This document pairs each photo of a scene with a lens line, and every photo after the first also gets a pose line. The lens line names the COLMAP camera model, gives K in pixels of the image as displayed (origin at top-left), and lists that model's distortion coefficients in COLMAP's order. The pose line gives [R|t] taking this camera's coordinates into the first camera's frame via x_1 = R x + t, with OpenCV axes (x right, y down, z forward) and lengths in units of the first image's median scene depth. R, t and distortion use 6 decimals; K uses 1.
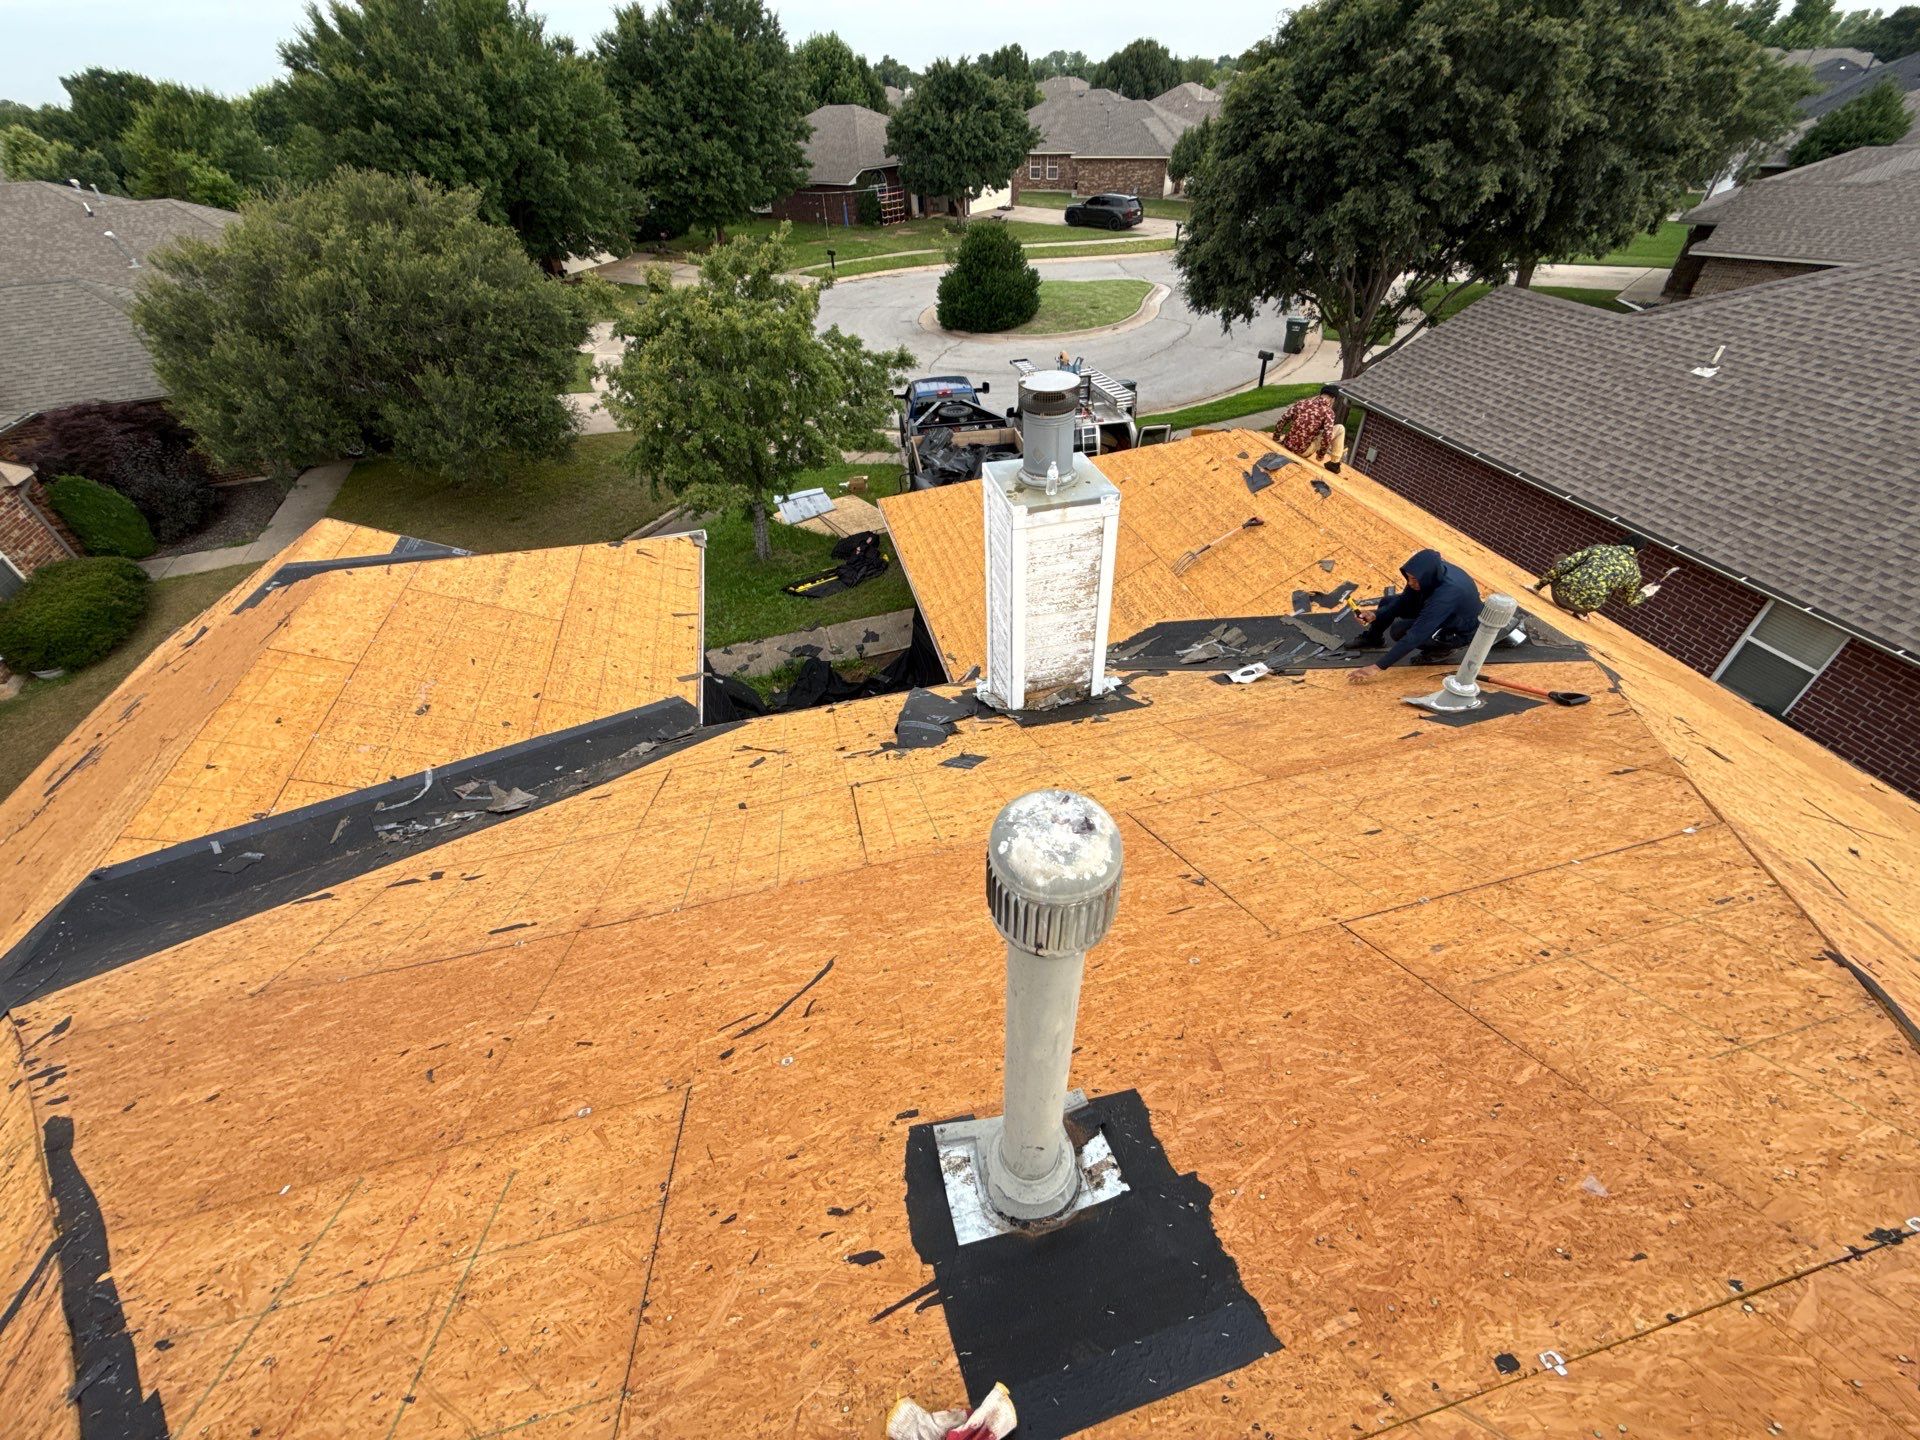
lens RADIAL K [[756.7, 0, 953.8], [0, 756.7, 723.3], [0, 0, 1]] dist [-0.000043, -0.000312]
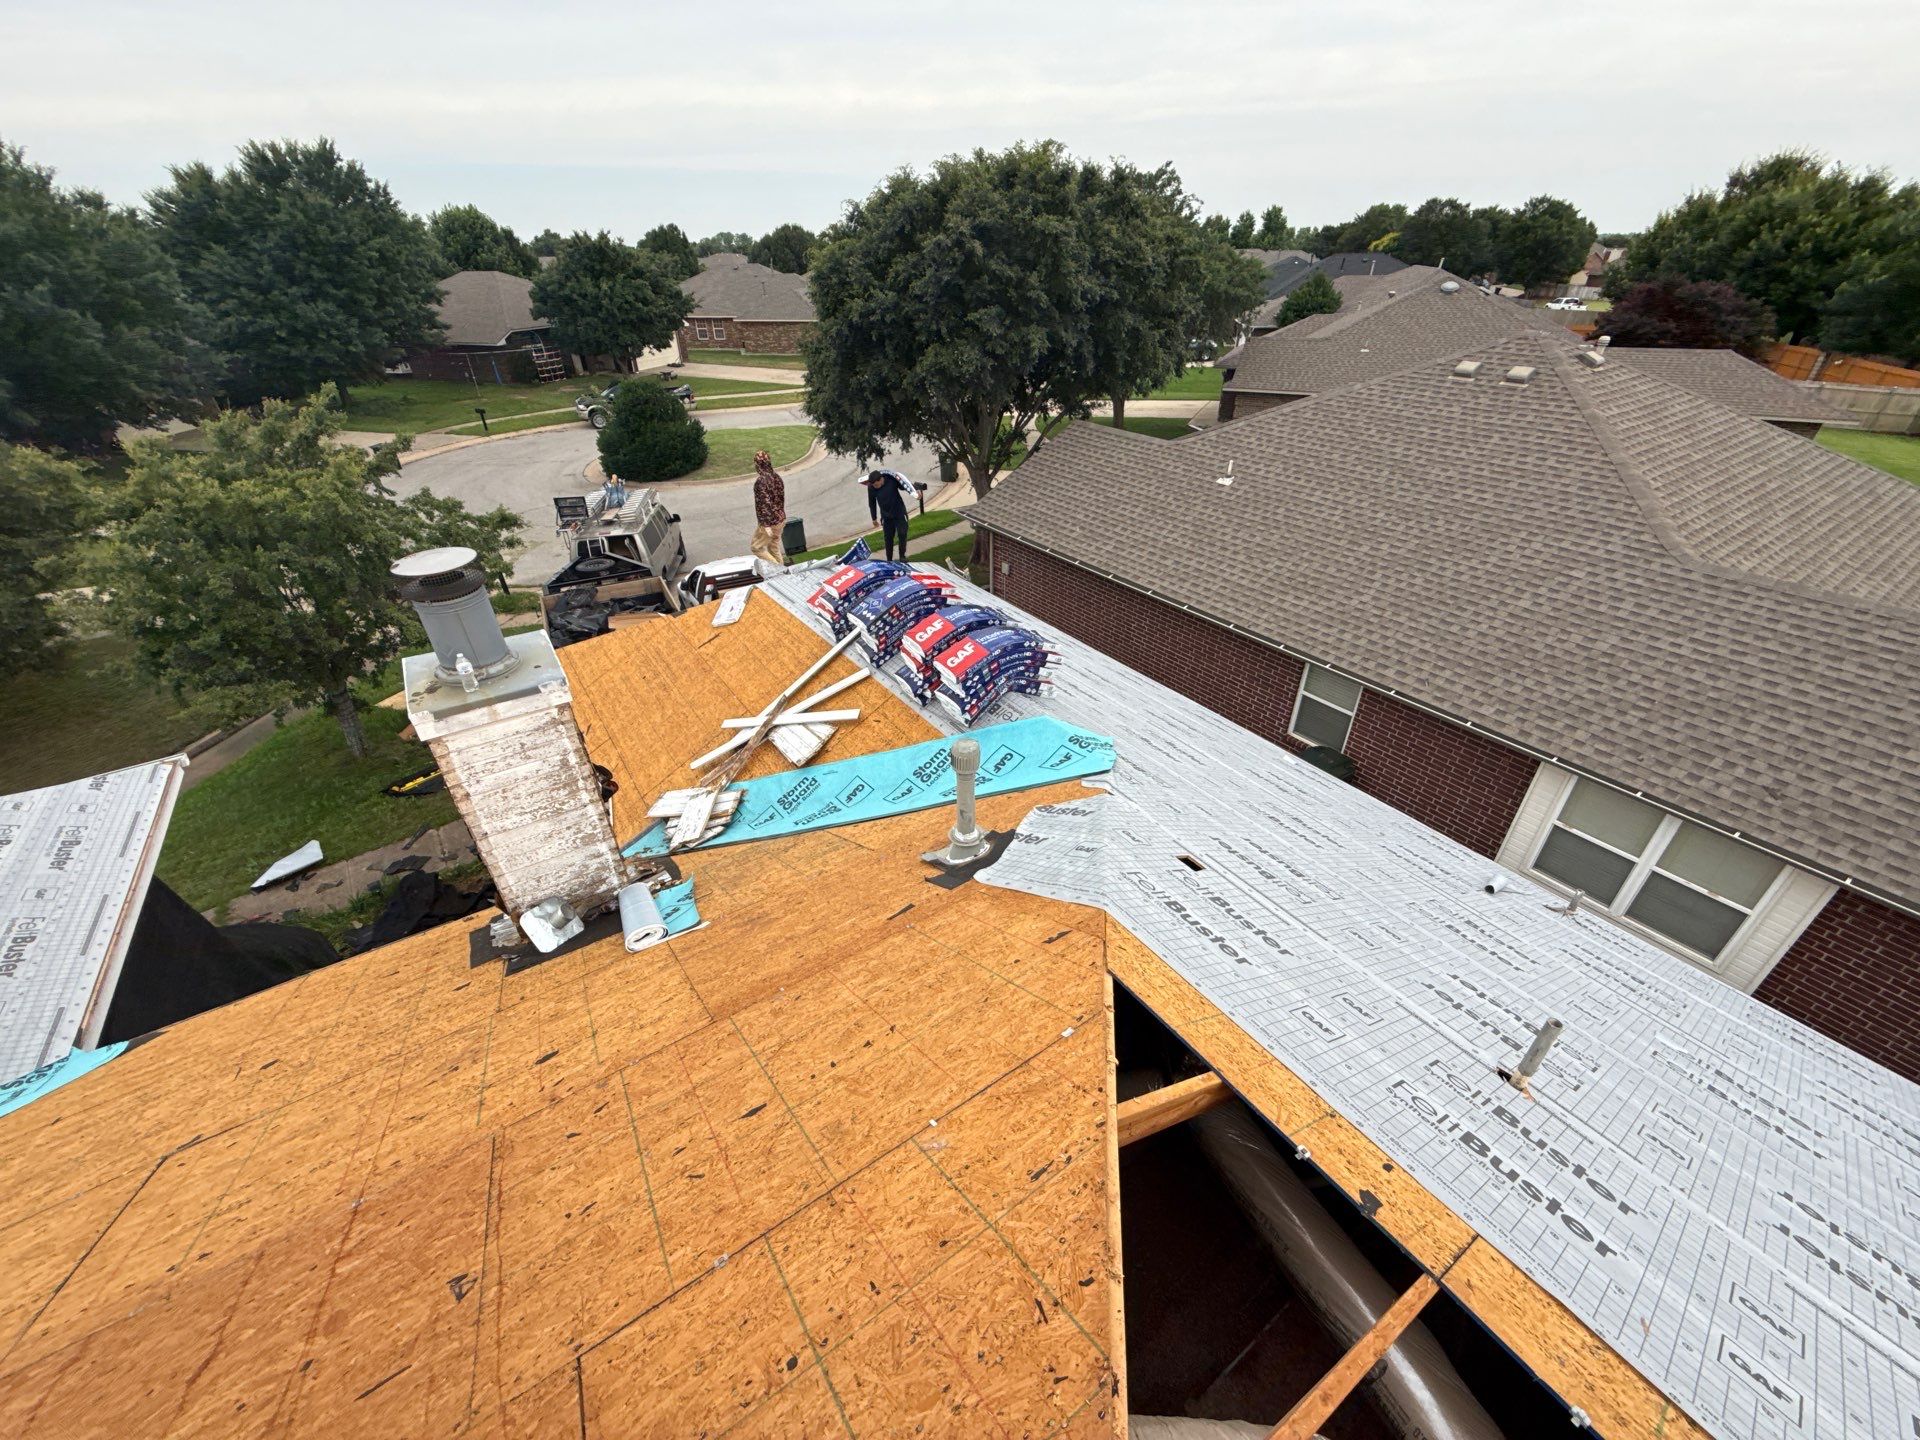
lens RADIAL K [[756.7, 0, 953.8], [0, 756.7, 723.3], [0, 0, 1]] dist [-0.000043, -0.000312]
pose [[0.940836, -0.157054, 0.300271, 0.130503], [0.201154, 0.971945, -0.121906, -0.023400], [-0.272701, 0.175094, 0.946032, 0.034267]]
